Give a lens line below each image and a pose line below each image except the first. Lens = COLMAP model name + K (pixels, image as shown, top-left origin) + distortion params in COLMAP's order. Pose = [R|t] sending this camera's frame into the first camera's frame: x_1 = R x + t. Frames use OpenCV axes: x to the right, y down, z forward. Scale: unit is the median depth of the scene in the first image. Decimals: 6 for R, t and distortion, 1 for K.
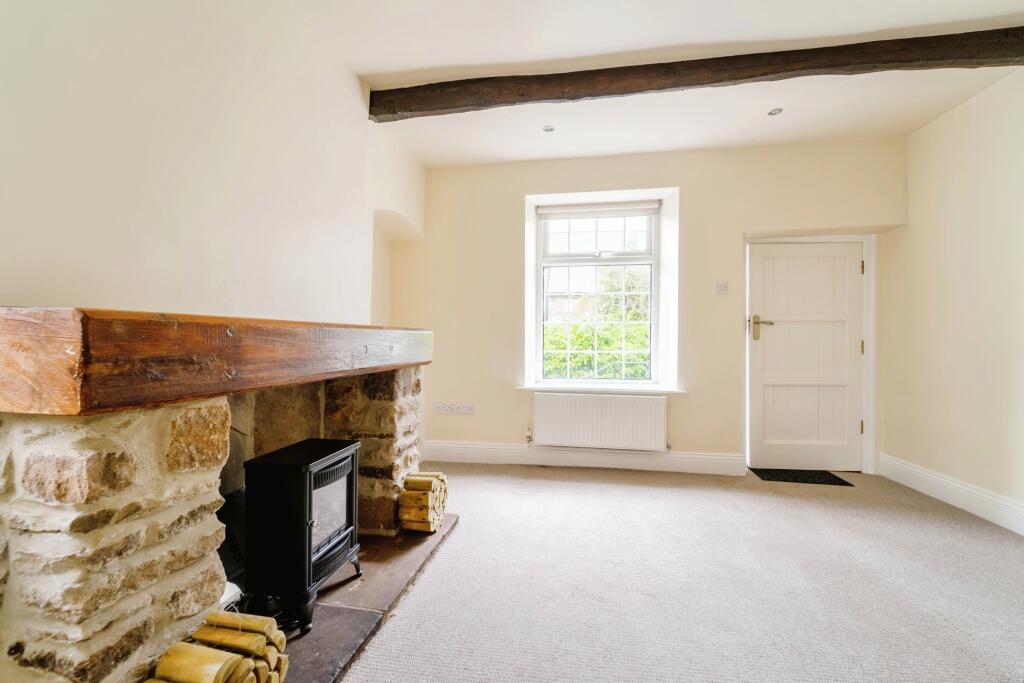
lens RADIAL K [[422.3, 0, 512.0], [0, 422.3, 341.5], [0, 0, 1]] dist [0.001821, -0.000061]
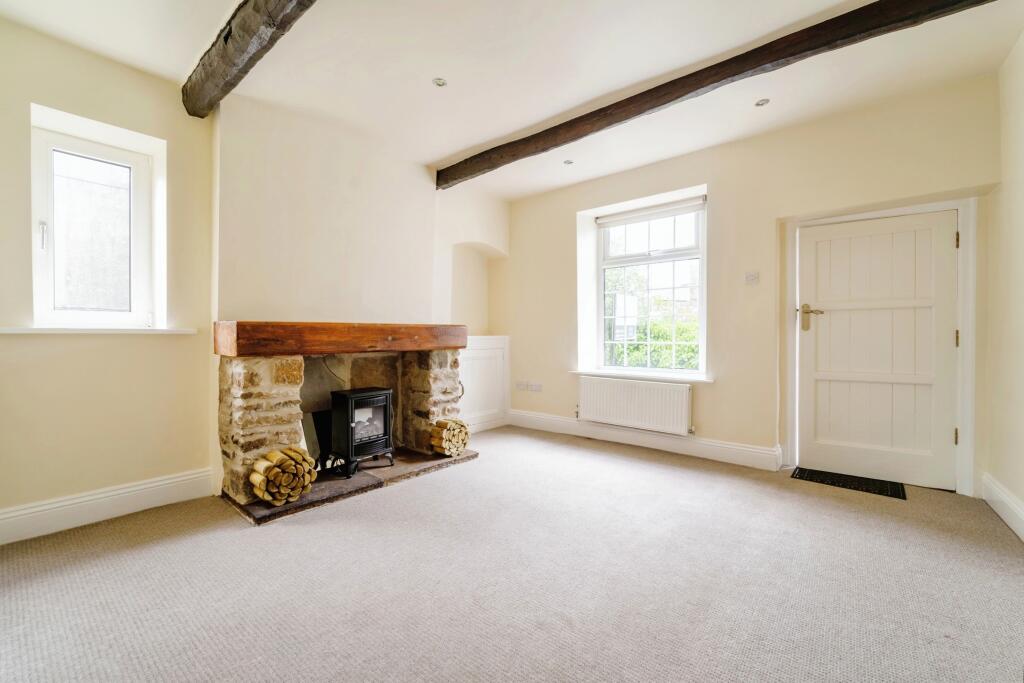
lens RADIAL K [[417.4, 0, 507.4], [0, 417.4, 334.1], [0, 0, 1]] dist [0.000536, 0.000041]
pose [[0.858513, -0.004042, -0.512775, 0.773635], [0.002087, 0.999988, -0.004388, 0.011004], [0.512787, 0.002697, 0.858512, -0.203353]]
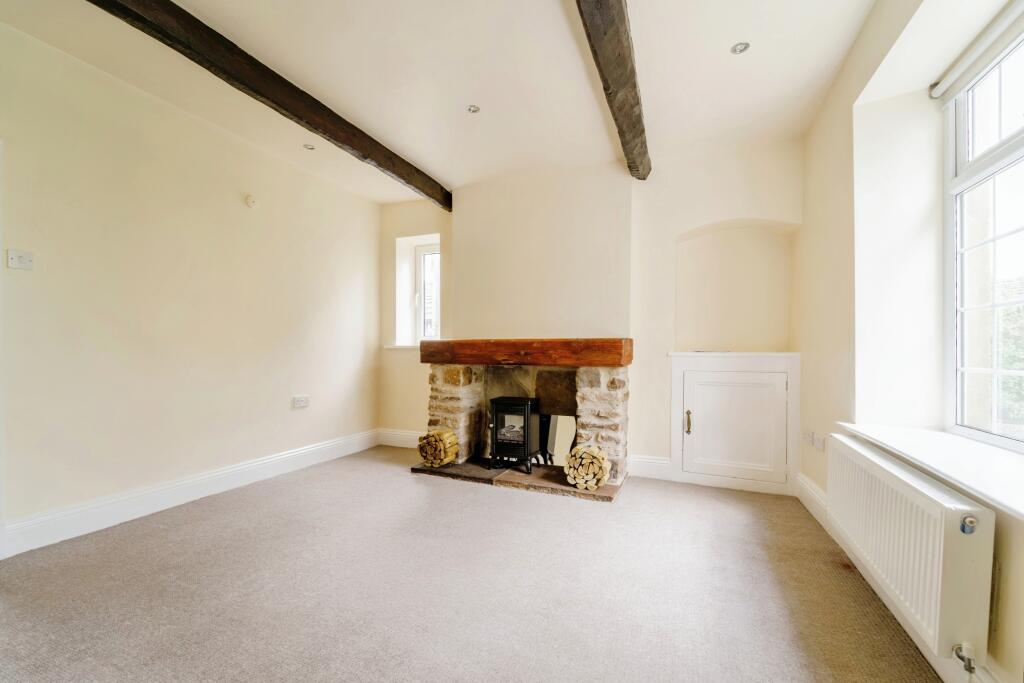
lens RADIAL K [[422.3, 0, 512.0], [0, 422.3, 341.5], [0, 0, 1]] dist [0.001821, -0.000061]
pose [[-0.225473, -0.019666, -0.974051, 1.201763], [-0.006752, 0.999804, -0.018623, 0.005566], [0.974226, 0.002378, -0.225561, 1.096844]]
